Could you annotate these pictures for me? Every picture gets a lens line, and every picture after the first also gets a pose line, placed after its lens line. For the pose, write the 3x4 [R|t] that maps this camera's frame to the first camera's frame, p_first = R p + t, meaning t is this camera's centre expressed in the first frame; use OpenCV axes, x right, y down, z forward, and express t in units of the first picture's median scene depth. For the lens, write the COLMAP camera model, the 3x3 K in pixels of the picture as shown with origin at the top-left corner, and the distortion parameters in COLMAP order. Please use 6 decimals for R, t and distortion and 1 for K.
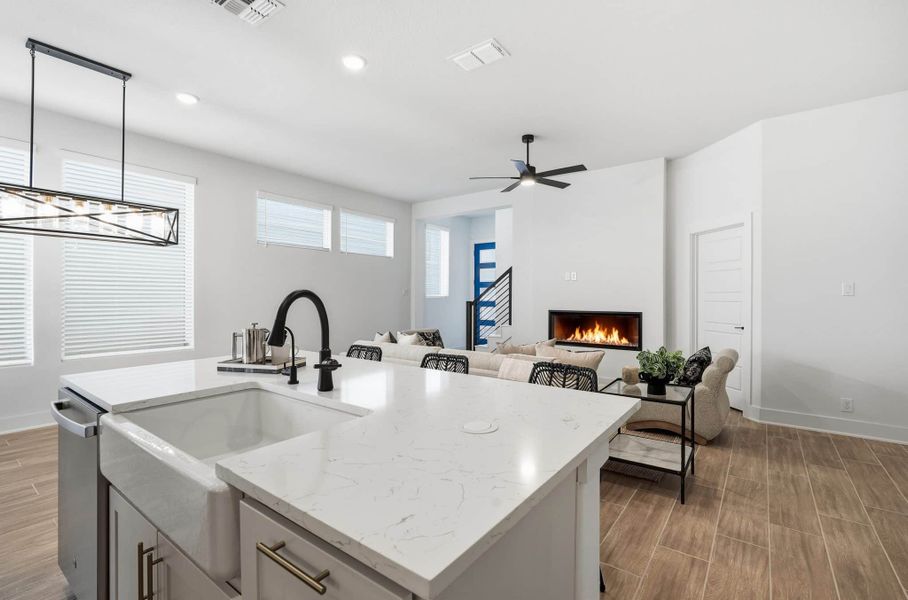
lens RADIAL K [[412.7, 0, 454.6], [0, 412.7, 291.0], [0, 0, 1]] dist [-0.016472, 0.007127]
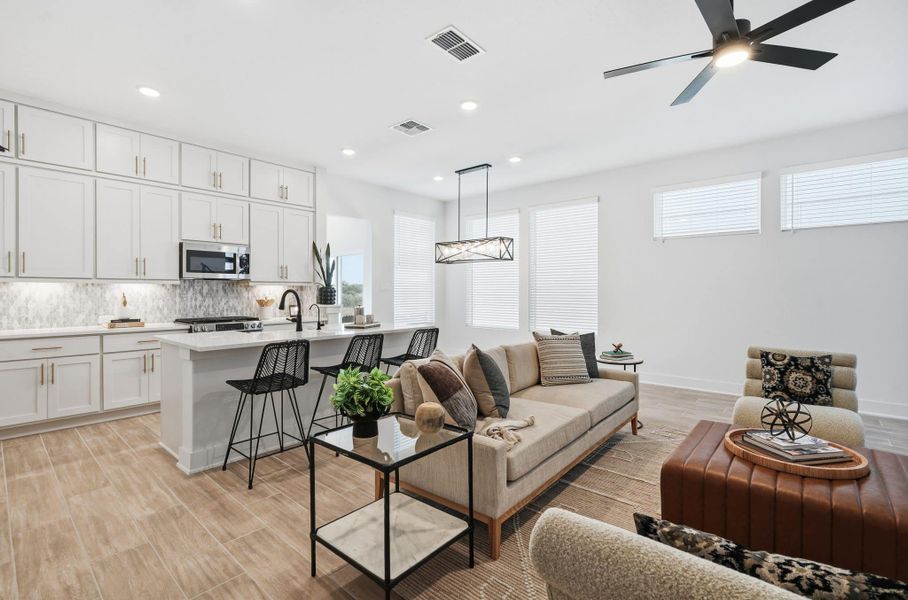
lens RADIAL K [[412.7, 0, 454.0], [0, 412.7, 294.9], [0, 0, 1]] dist [-0.016472, 0.007127]
pose [[-0.072508, 0.004752, -0.997357, 0.736787], [0.011604, 0.999925, 0.003921, 0.010843], [0.997300, -0.011289, -0.072557, 0.761577]]
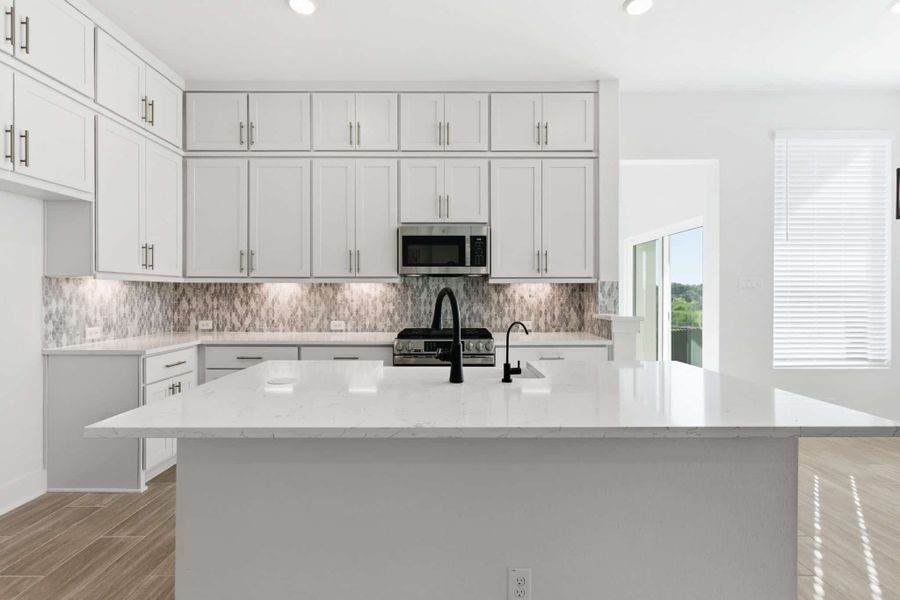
lens RADIAL K [[413.9, 0, 448.5], [0, 413.9, 293.7], [0, 0, 1]] dist [0.000158, 0.001183]
pose [[-0.798153, -0.002451, -0.602450, 0.122576], [0.004712, 0.999936, -0.010311, 0.008770], [0.602437, -0.011069, -0.798090, 0.673564]]
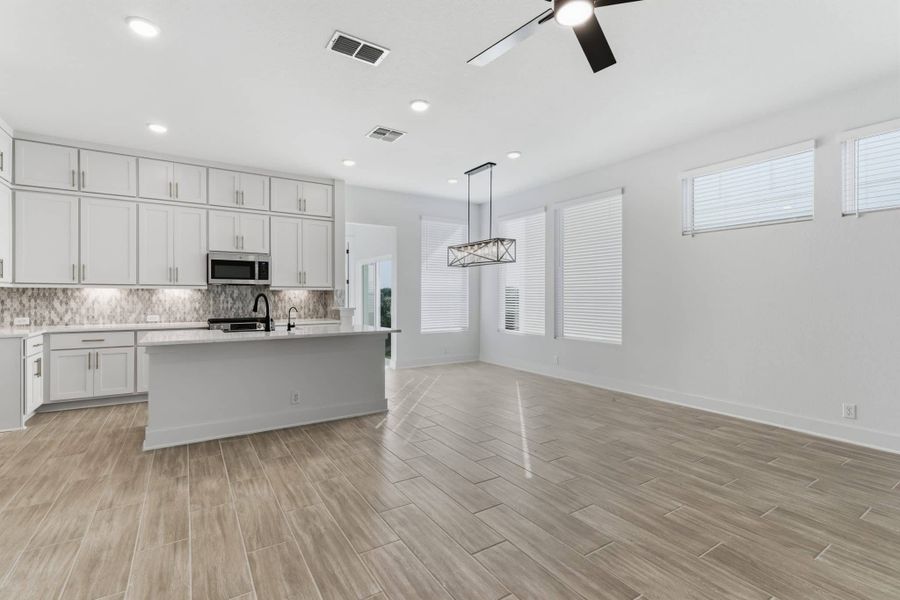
lens RADIAL K [[413.9, 0, 450.1], [0, 413.9, 297.8], [0, 0, 1]] dist [0.000158, 0.001183]
pose [[-0.347980, 0.001478, -0.937501, 0.644371], [0.009489, 0.999953, -0.001945, 0.014667], [0.937454, -0.009573, -0.347978, 1.106782]]
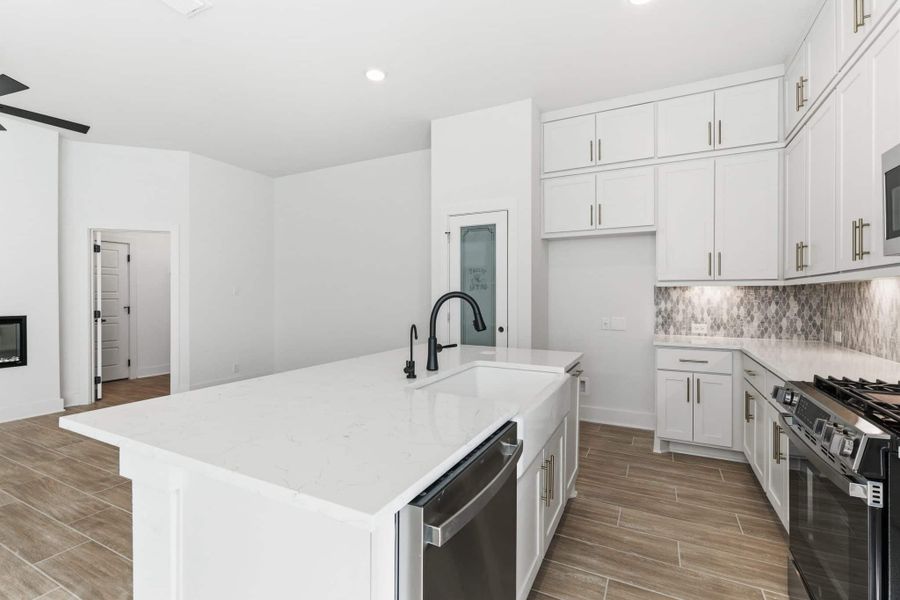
lens RADIAL K [[413.9, 0, 448.2], [0, 413.9, 296.5], [0, 0, 1]] dist [0.000158, 0.001183]
pose [[-0.171076, -0.004625, 0.985247, -0.585619], [-0.013803, 0.999902, 0.002297, 0.002363], [-0.985161, -0.013206, -0.171123, 0.431264]]
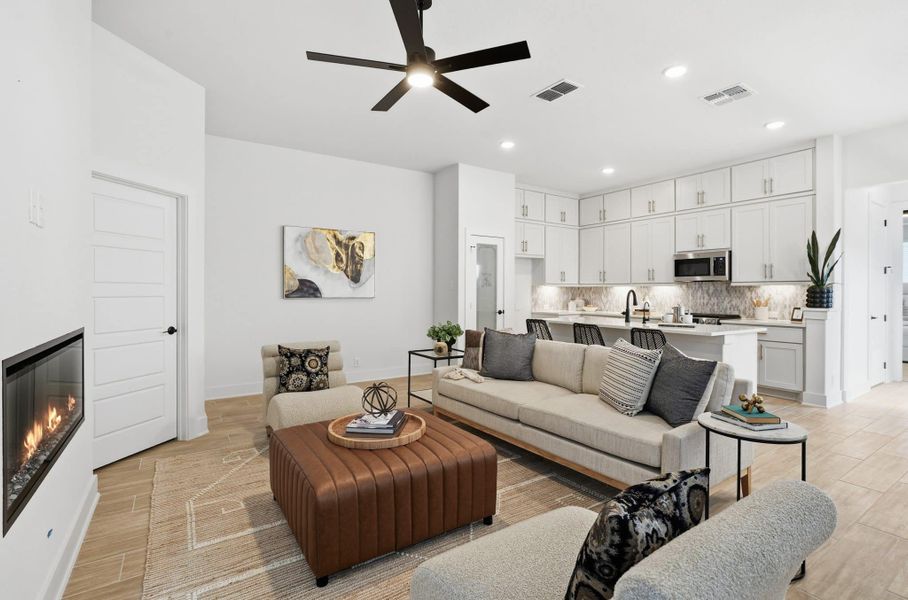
lens RADIAL K [[412.7, 0, 459.2], [0, 412.7, 292.5], [0, 0, 1]] dist [-0.016472, 0.007127]
pose [[-0.941968, -0.007278, 0.335622, -0.062779], [-0.010435, 0.999917, -0.007605, 0.019703], [-0.335539, -0.010666, -0.941966, 1.572548]]
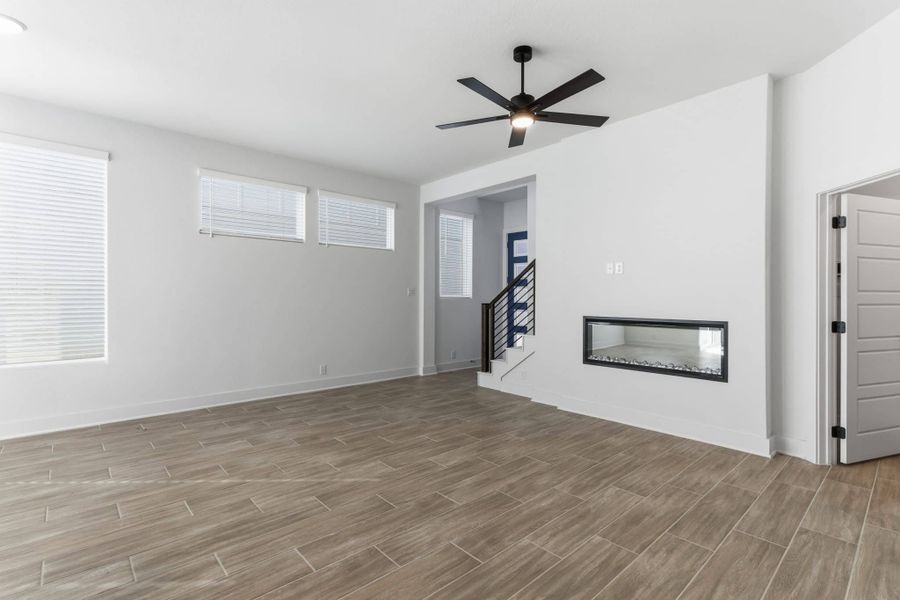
lens RADIAL K [[413.9, 0, 440.6], [0, 413.9, 294.8], [0, 0, 1]] dist [0.000158, 0.001183]
pose [[0.978412, -0.001605, -0.206659, 0.201190], [0.003484, 0.999956, 0.008732, 0.003561], [0.206636, -0.009264, 0.978374, 0.359230]]
